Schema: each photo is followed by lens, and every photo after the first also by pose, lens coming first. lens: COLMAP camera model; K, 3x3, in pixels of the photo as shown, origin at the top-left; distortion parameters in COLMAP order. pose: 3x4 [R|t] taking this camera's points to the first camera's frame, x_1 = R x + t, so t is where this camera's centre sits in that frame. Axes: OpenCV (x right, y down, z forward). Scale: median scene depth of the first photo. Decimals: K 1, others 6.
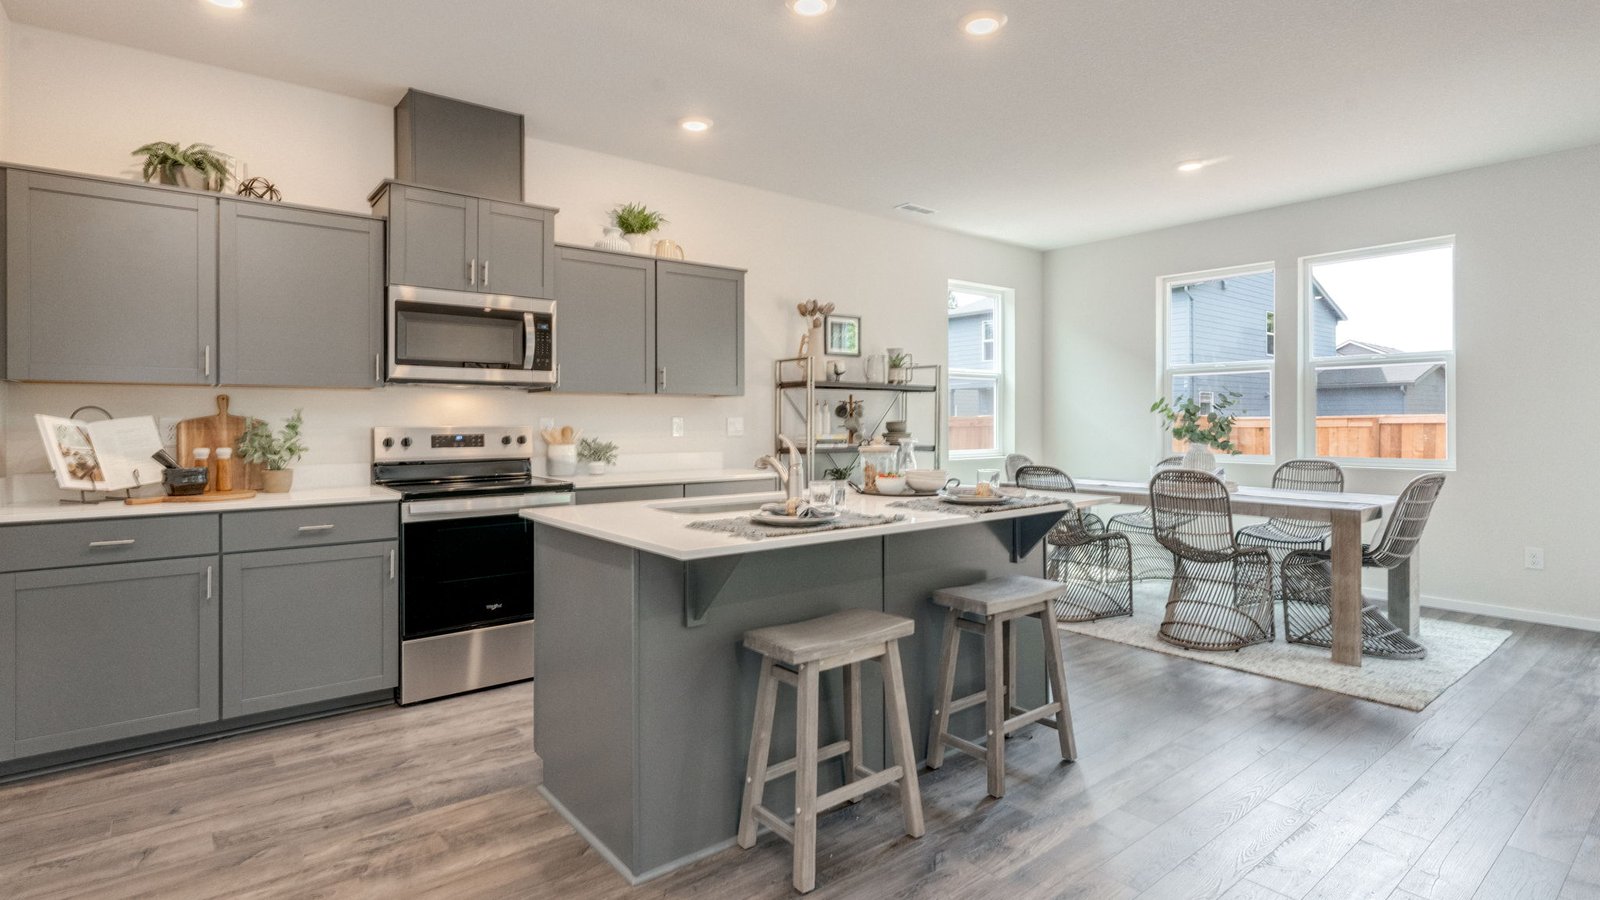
lens RADIAL K [[786.9, 0, 799.6], [0, 786.9, 419.5], [0, 0, 1]] dist [-0.002781, 0.000105]
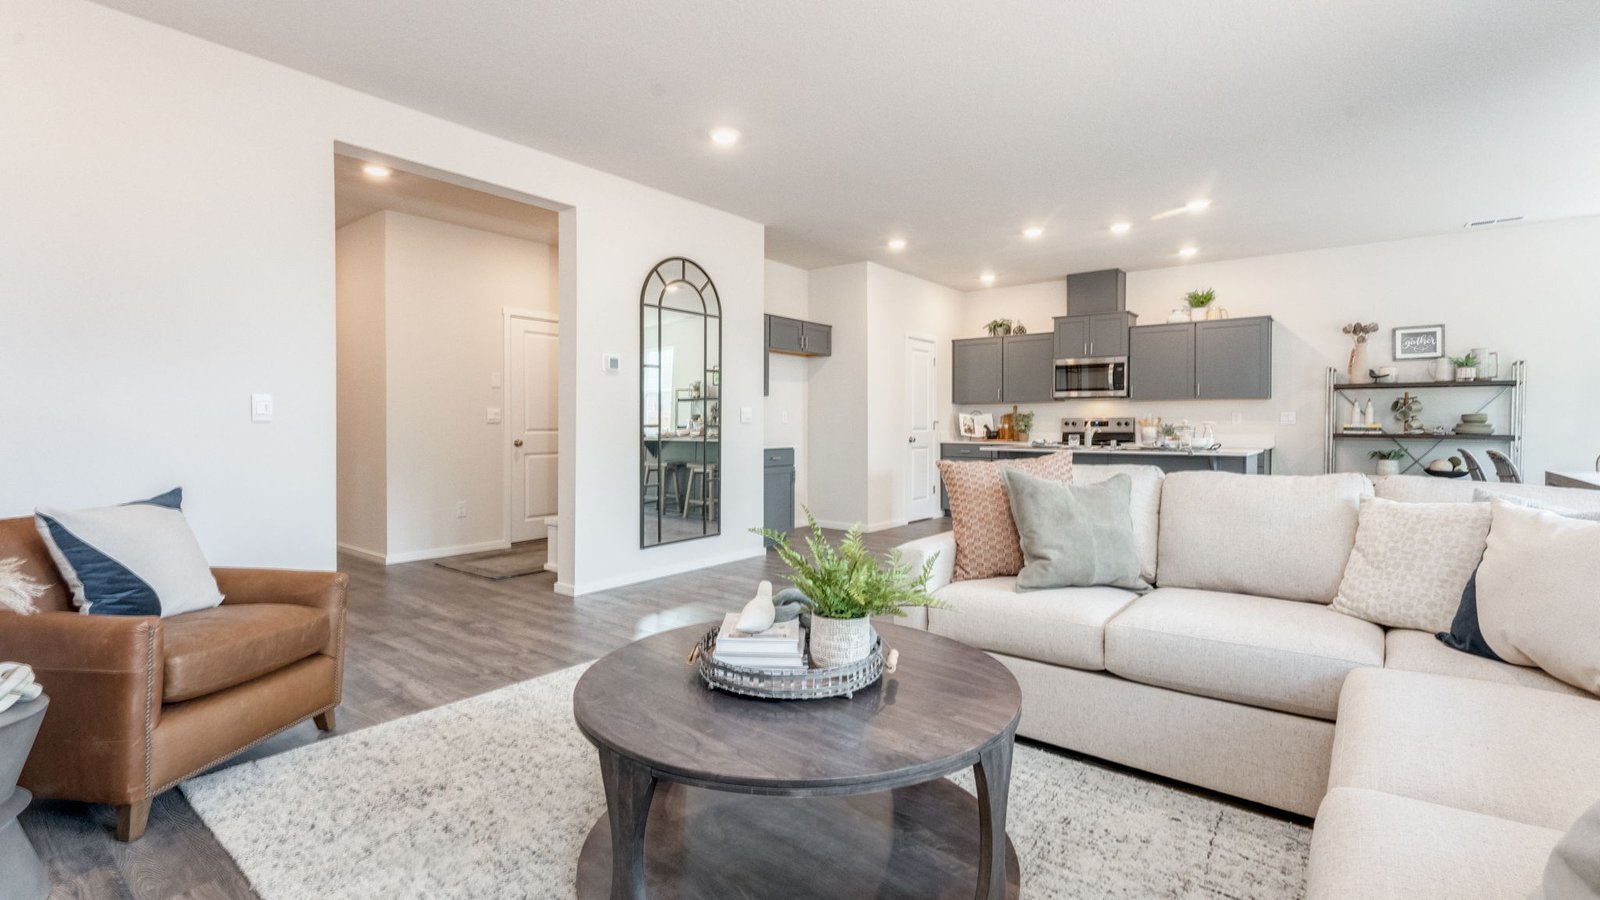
lens RADIAL K [[712.7, 0, 794.5], [0, 712.7, 430.9], [0, 0, 1]] dist [-0.000595, -0.000031]
pose [[0.221290, 0.011469, -0.975141, 1.554612], [-0.002169, 0.999934, 0.011269, 0.030956], [0.975206, -0.000378, 0.221301, -0.307754]]
